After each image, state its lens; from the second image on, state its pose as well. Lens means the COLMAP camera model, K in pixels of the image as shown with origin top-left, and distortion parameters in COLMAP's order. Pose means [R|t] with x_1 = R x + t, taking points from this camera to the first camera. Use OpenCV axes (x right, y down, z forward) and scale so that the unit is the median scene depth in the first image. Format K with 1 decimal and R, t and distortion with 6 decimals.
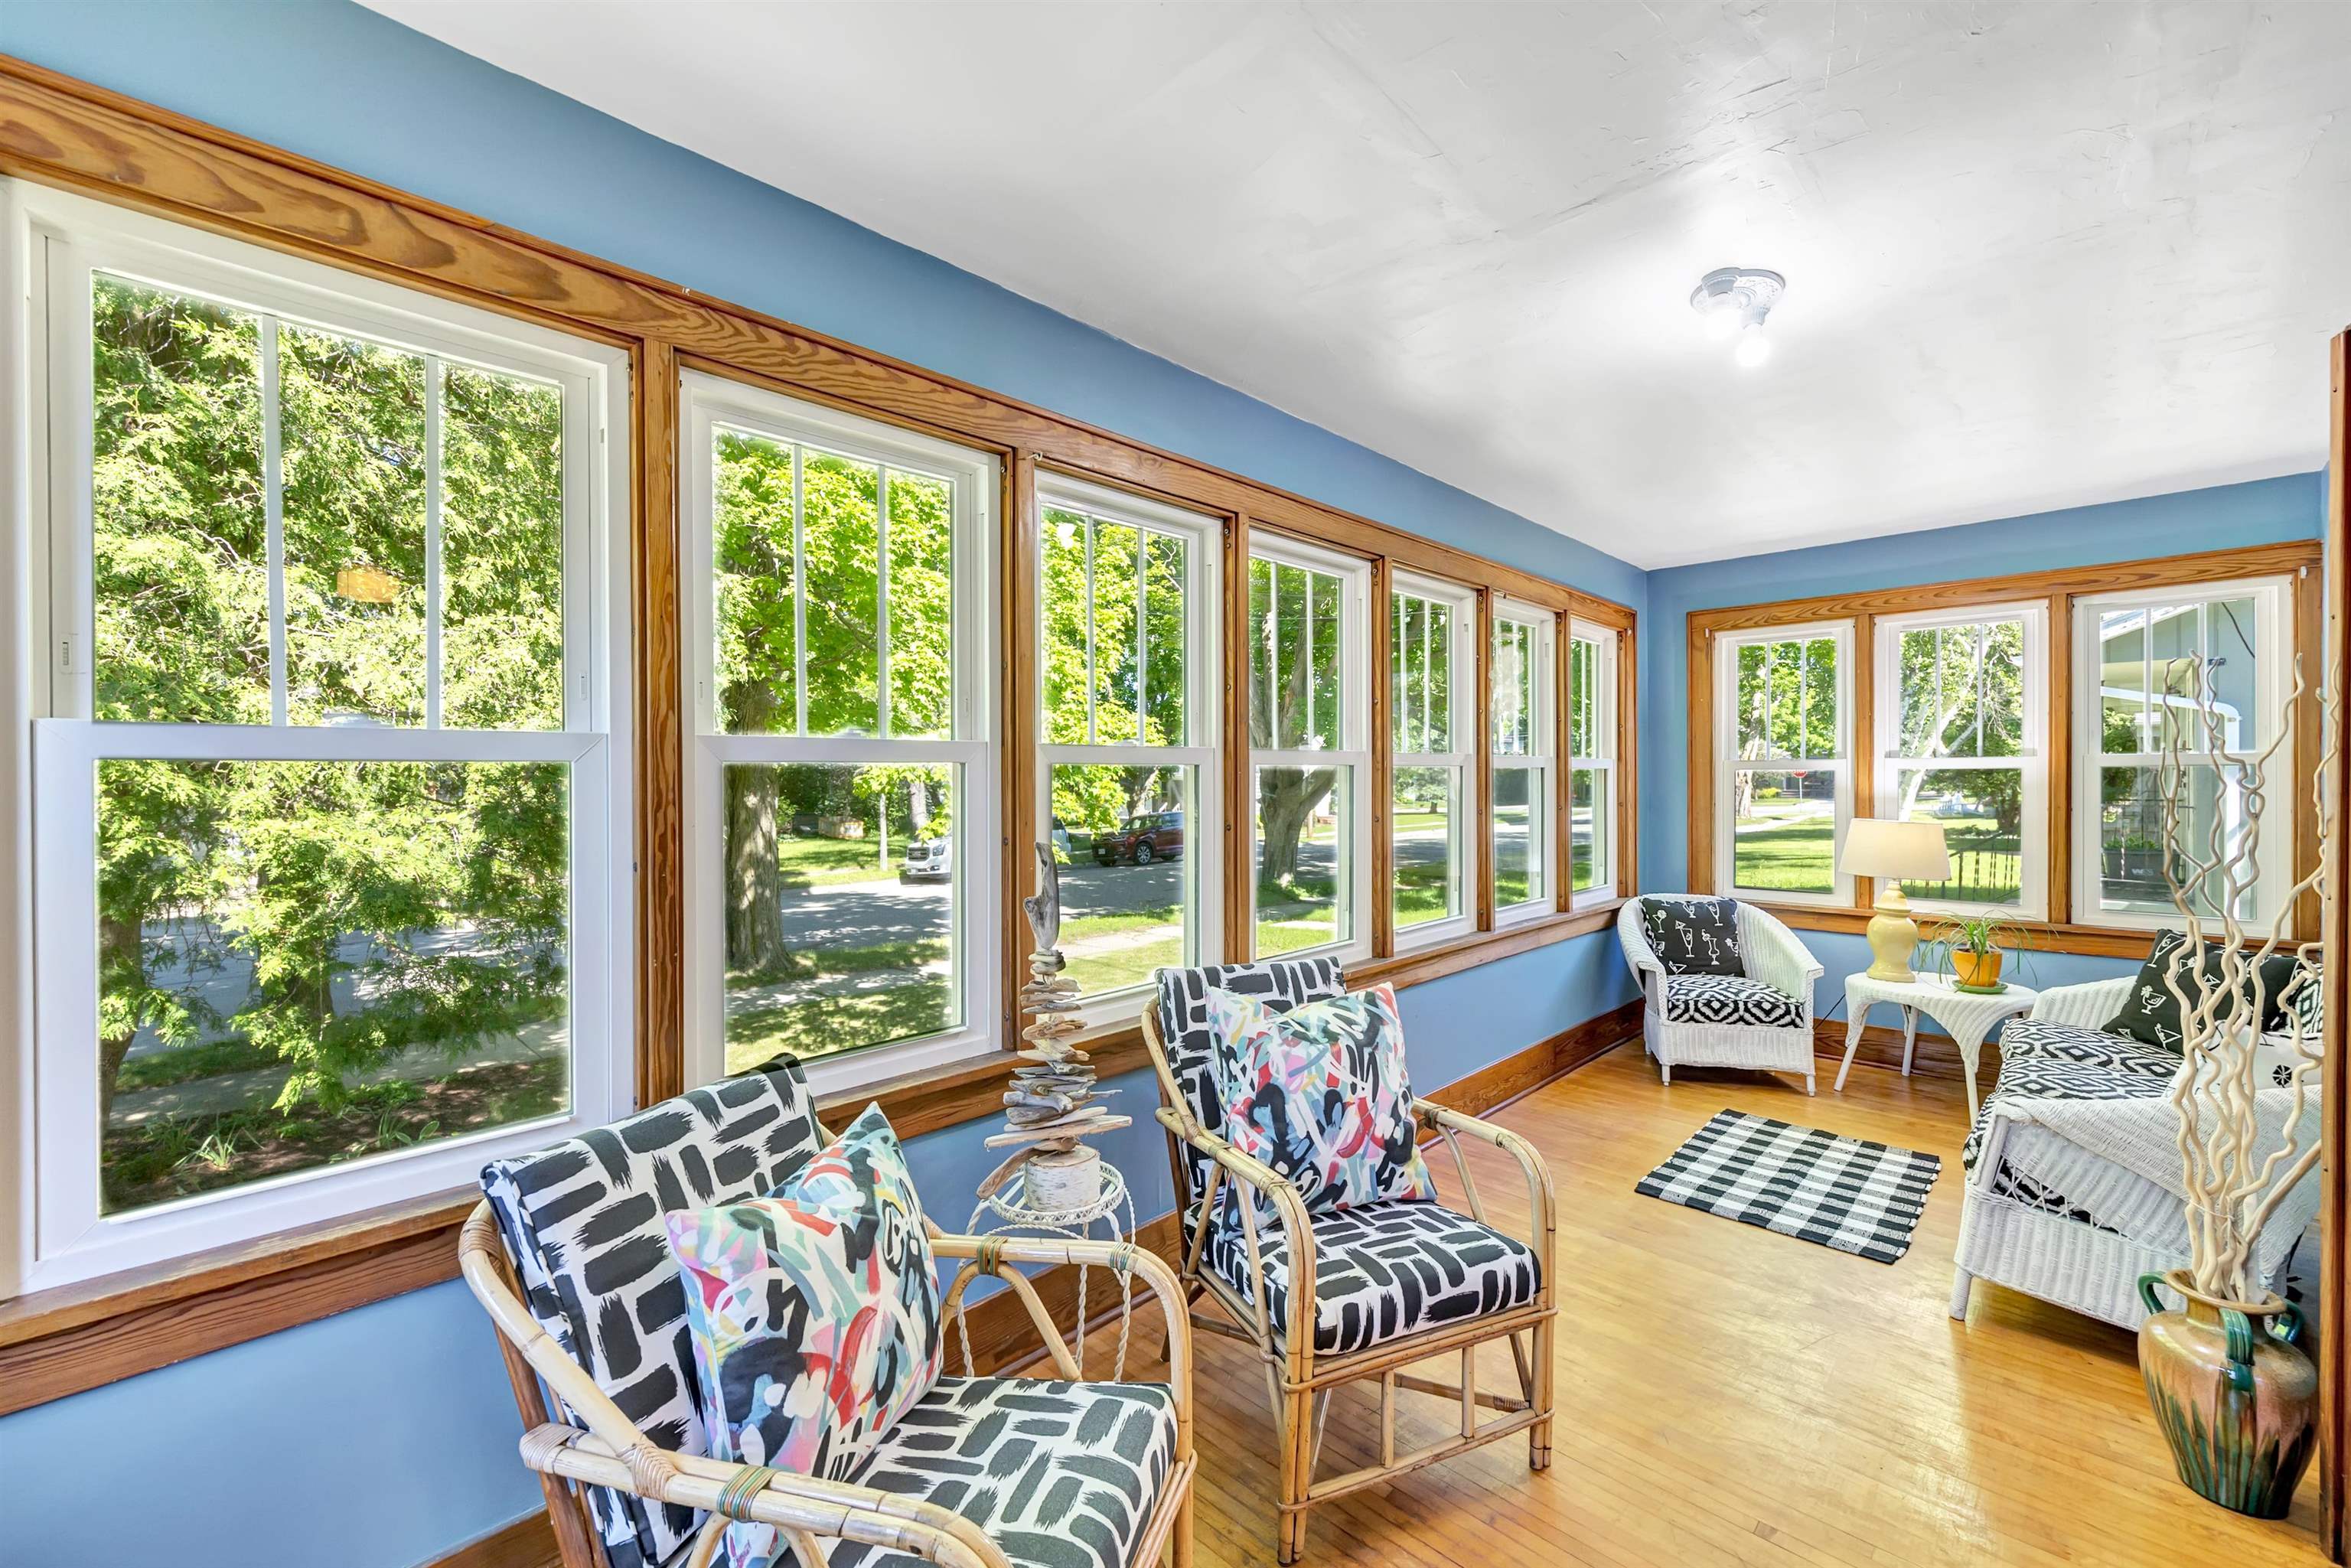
lens RADIAL K [[948.6, 0, 1167.1], [0, 948.6, 773.3], [0, 0, 1]] dist [0.000444, 0.000213]
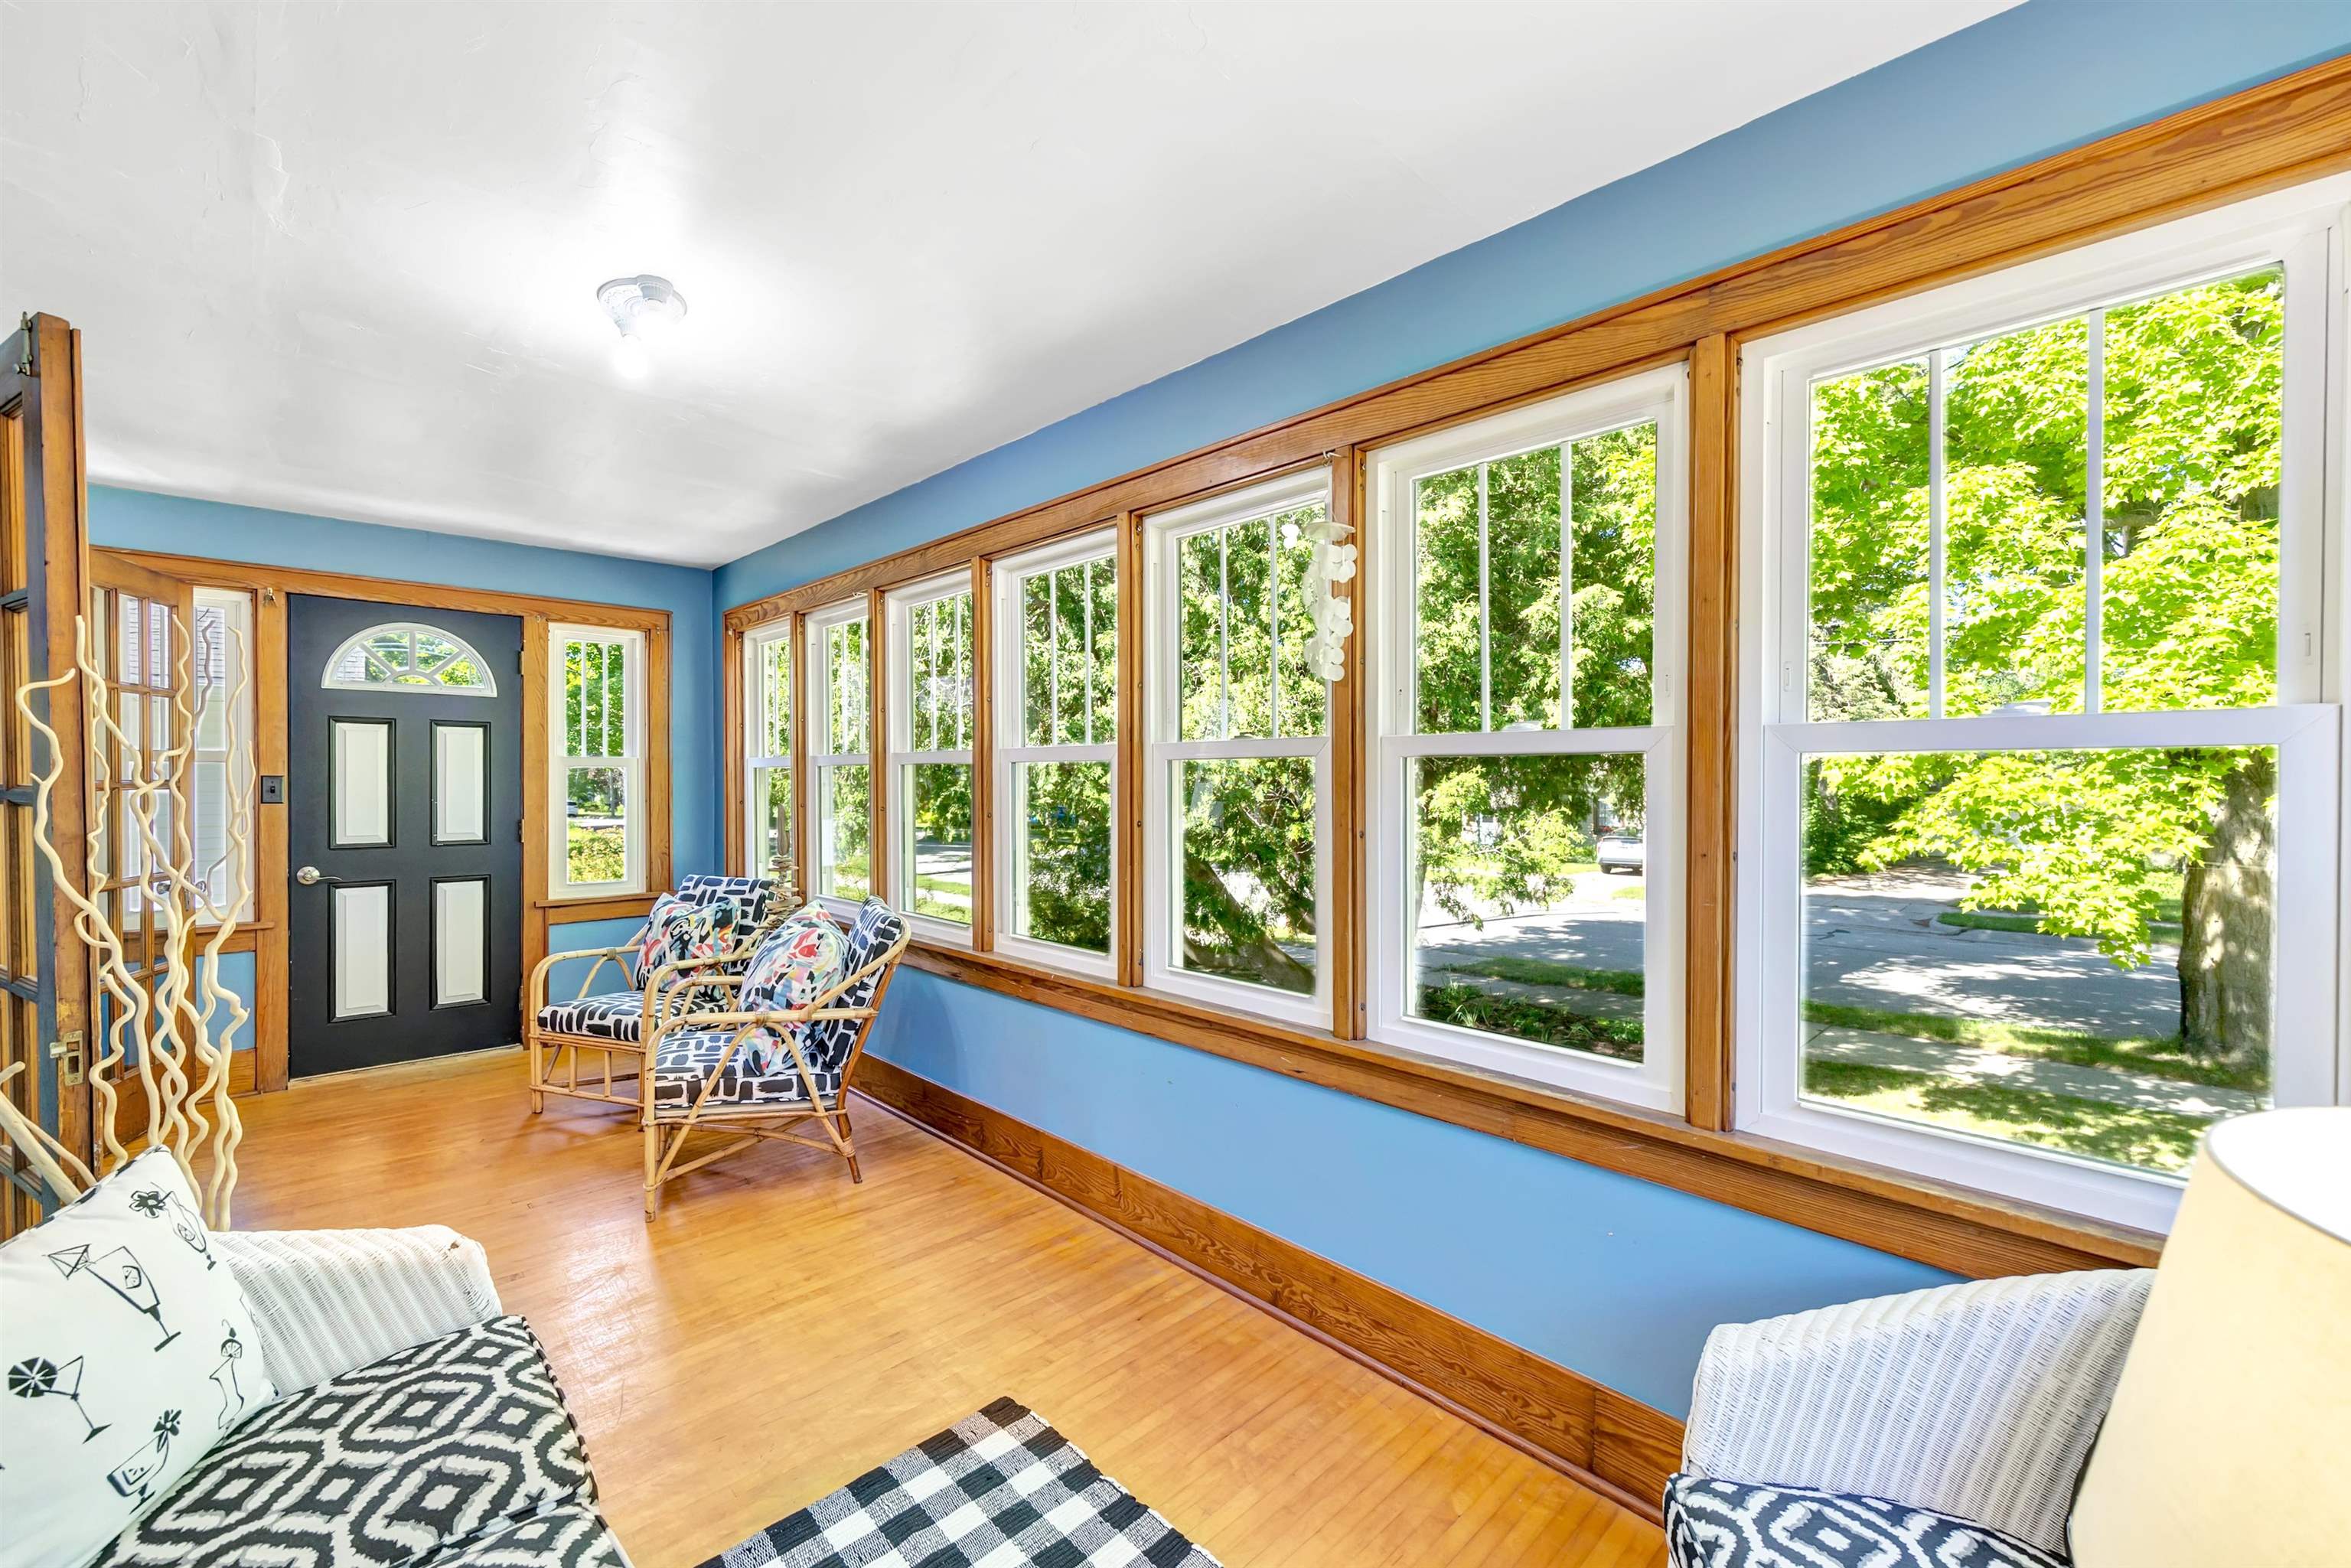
lens RADIAL K [[970.3, 0, 1186.5], [0, 970.3, 778.3], [0, 0, 1]] dist [0.001627, 0.000148]
pose [[-0.013328, 0.006518, -0.999890, 0.490485], [-0.003206, 0.999973, 0.006561, 0.001080], [0.999906, 0.003293, -0.013307, 0.476313]]
